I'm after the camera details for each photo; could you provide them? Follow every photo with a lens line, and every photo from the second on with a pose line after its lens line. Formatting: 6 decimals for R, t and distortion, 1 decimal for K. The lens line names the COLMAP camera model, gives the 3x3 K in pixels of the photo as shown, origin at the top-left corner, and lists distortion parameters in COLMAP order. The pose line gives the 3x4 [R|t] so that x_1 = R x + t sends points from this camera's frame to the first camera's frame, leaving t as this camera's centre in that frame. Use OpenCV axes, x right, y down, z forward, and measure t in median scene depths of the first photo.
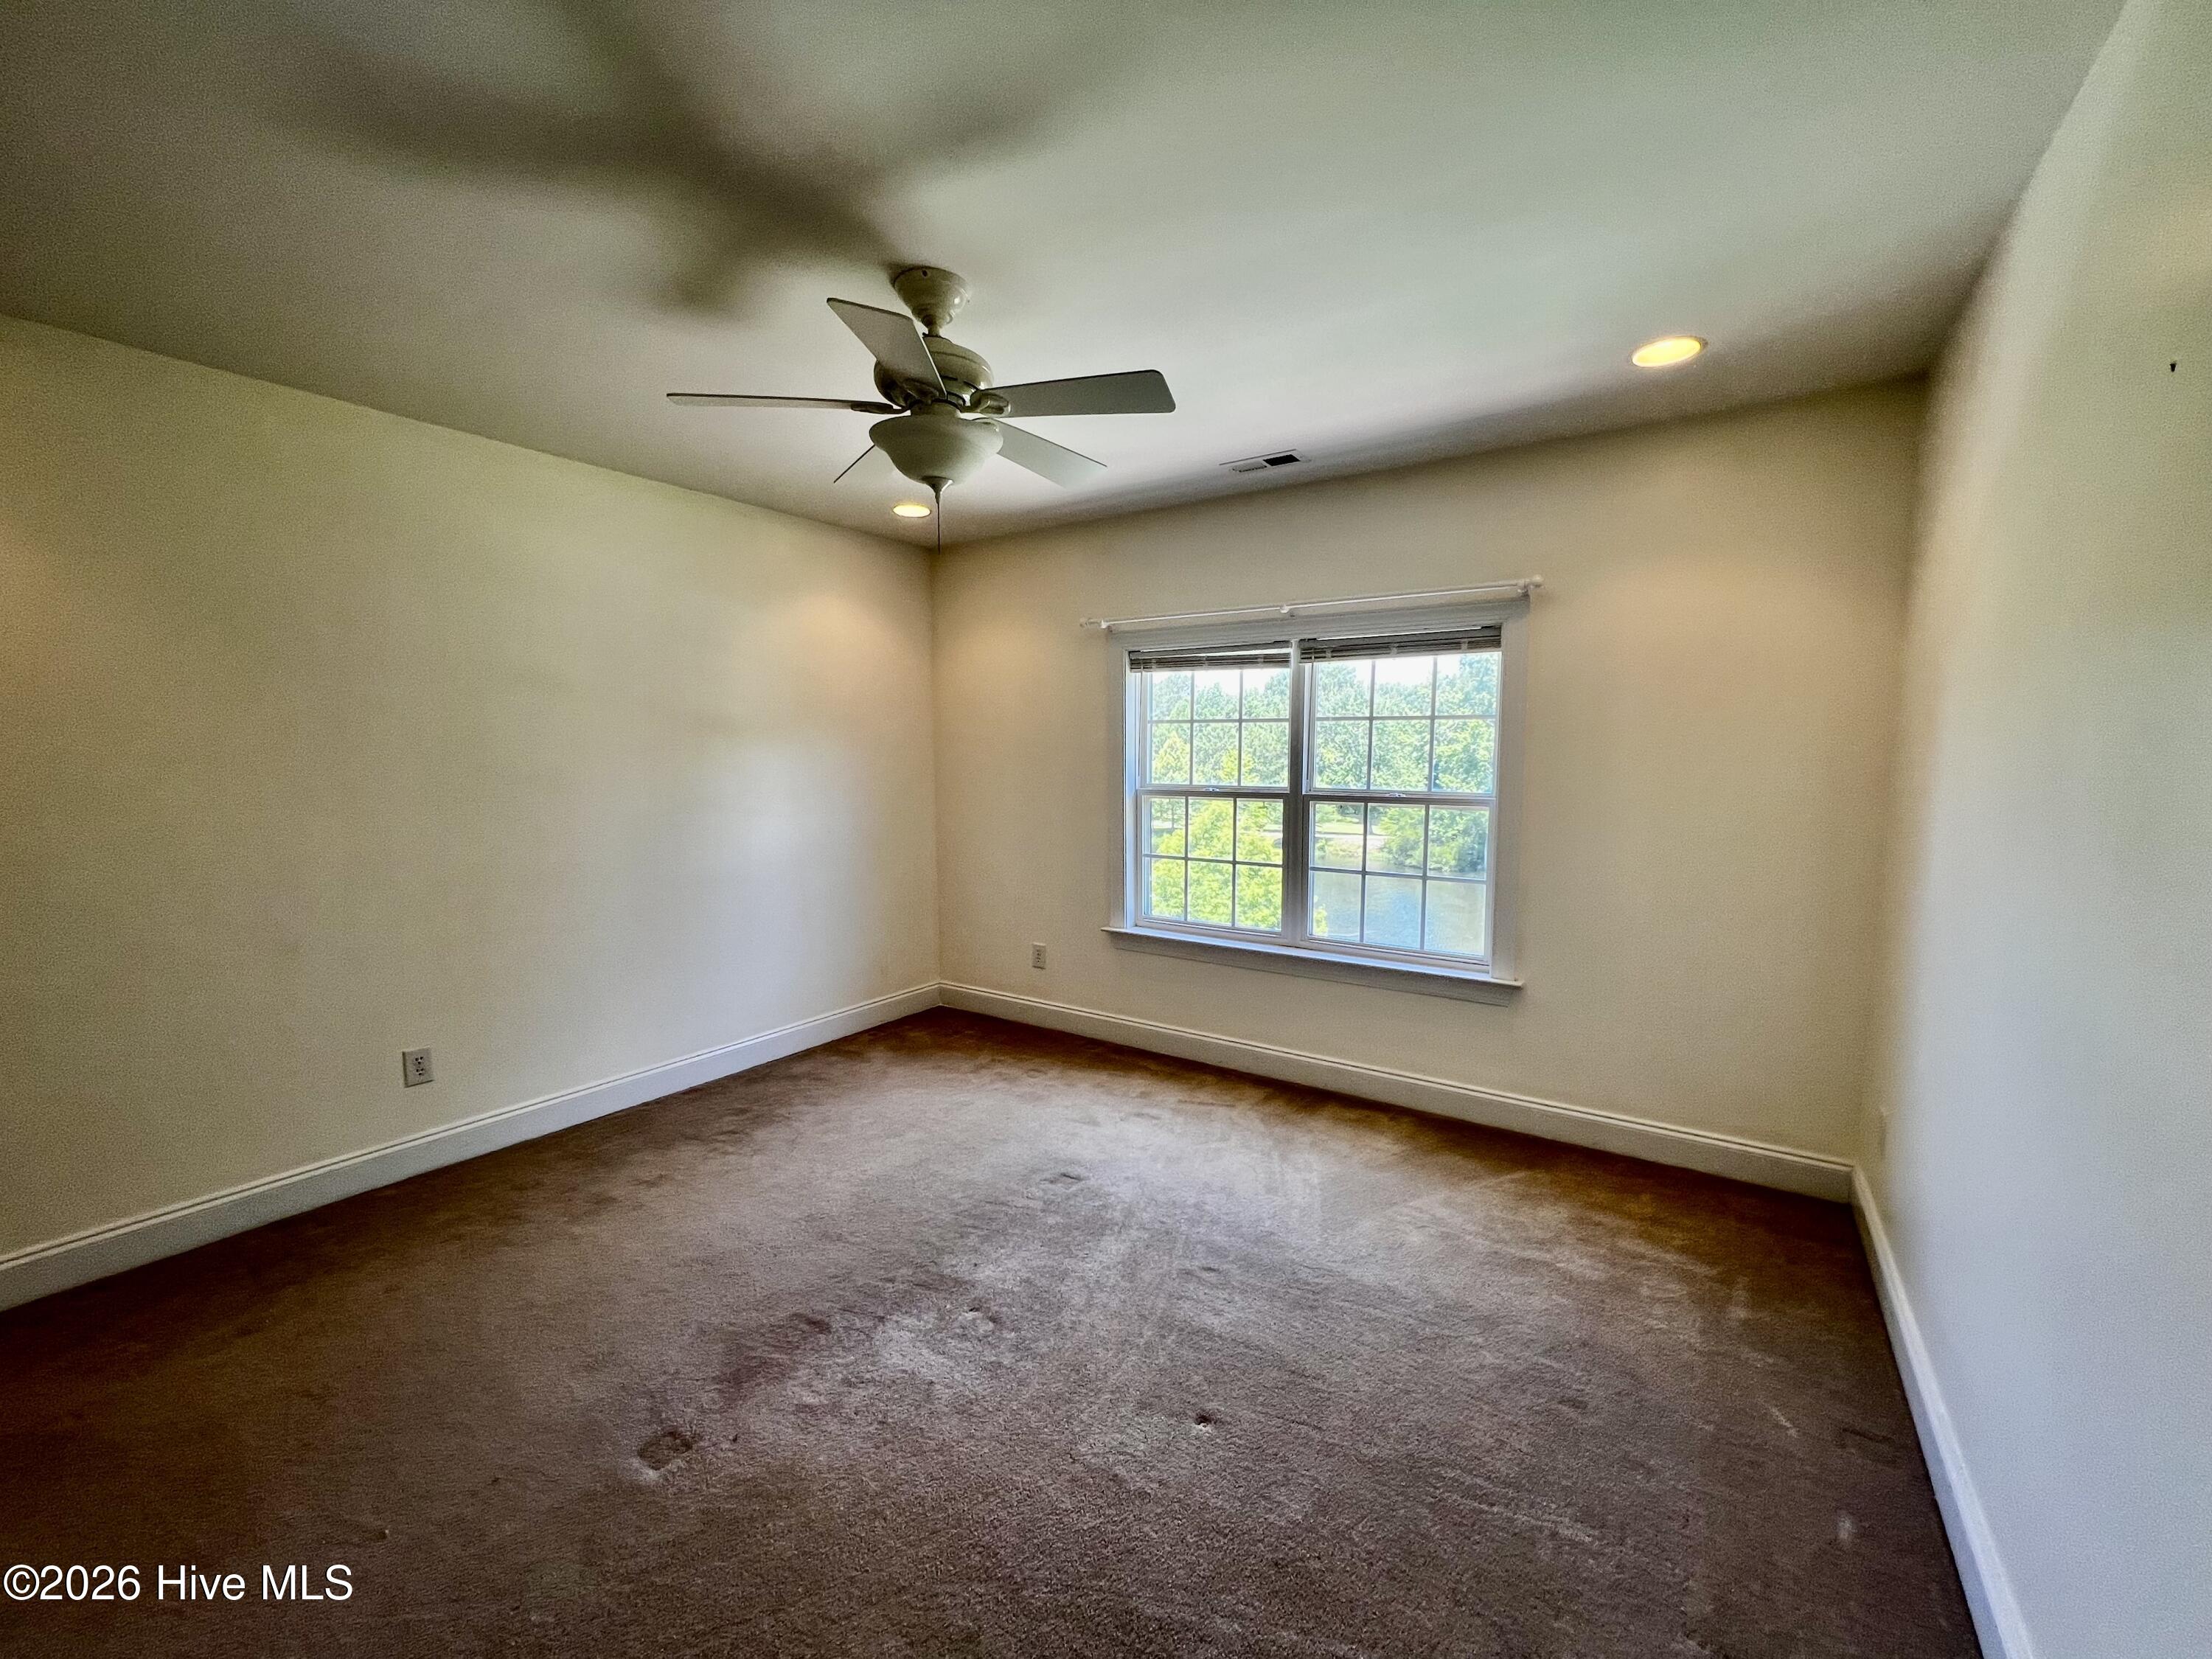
lens RADIAL K [[890.3, 0, 1106.3], [0, 890.3, 827.3], [0, 0, 1]] dist [0.002557, -0.000022]
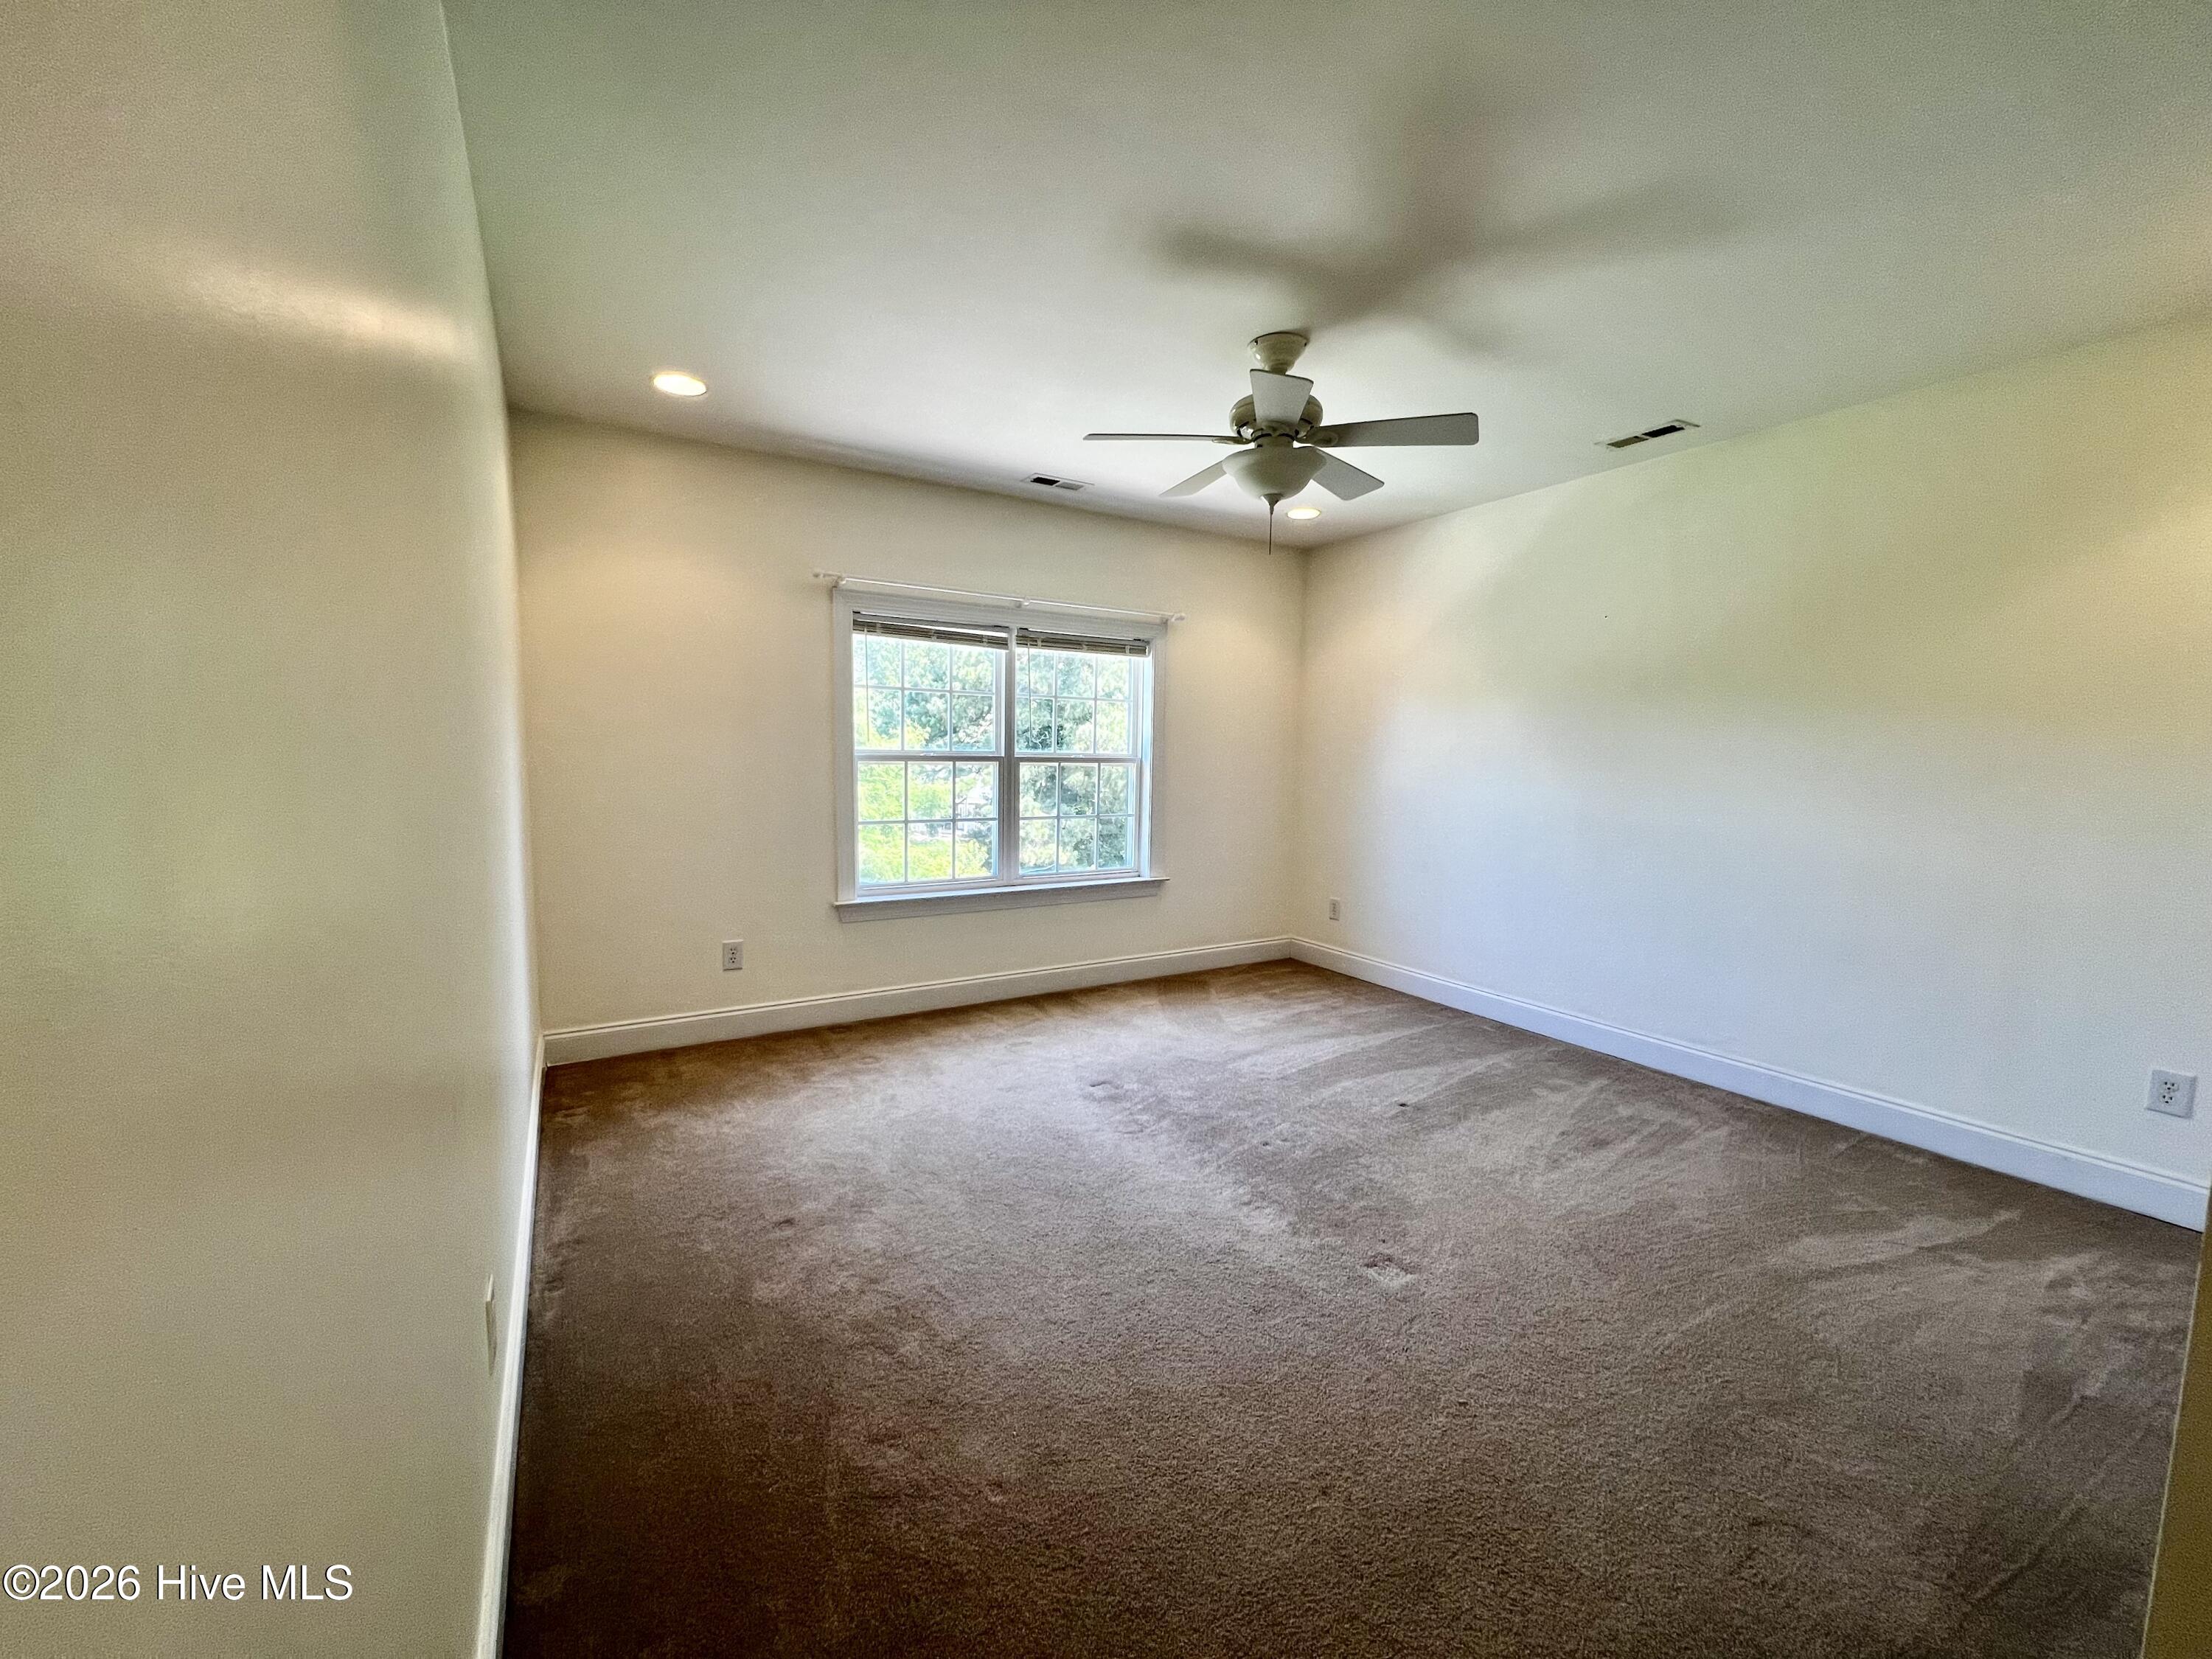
lens RADIAL K [[890.3, 0, 1100.1], [0, 890.3, 826.4], [0, 0, 1]] dist [0.002557, -0.000022]
pose [[0.423366, -0.077496, 0.902638, -0.826564], [0.058111, 0.996606, 0.058308, -0.006978], [-0.904093, 0.027767, 0.426433, 0.388949]]
